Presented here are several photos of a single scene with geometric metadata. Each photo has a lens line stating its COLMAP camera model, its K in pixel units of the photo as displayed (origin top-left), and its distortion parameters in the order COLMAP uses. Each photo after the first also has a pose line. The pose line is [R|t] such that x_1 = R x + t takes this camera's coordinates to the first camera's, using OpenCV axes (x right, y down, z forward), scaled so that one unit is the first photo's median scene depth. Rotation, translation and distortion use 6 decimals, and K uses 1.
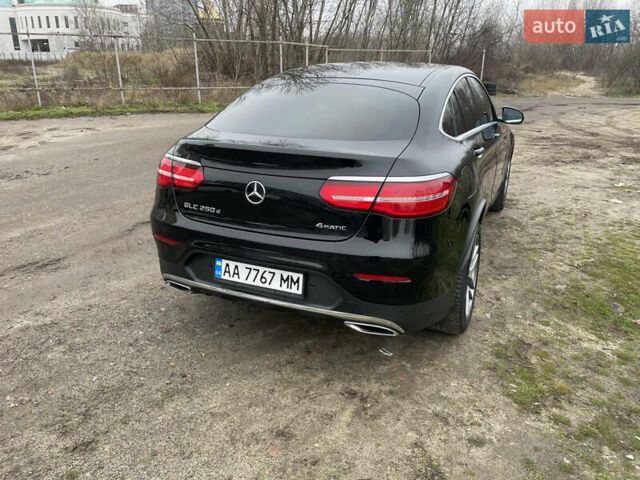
lens RADIAL K [[486.8, 0, 322.7], [0, 486.8, 239.4], [0, 0, 1]] dist [0.076928, -0.099385]
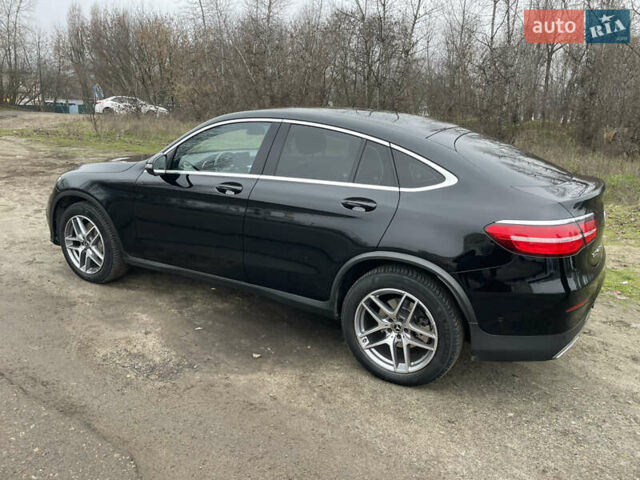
lens RADIAL K [[486.8, 0, 322.7], [0, 486.8, 239.4], [0, 0, 1]] dist [0.076928, -0.099385]
pose [[0.094809, -0.282483, 0.954576, -1.278897], [0.299614, 0.922531, 0.243243, -0.510938], [-0.949338, 0.262943, 0.172100, 1.302063]]
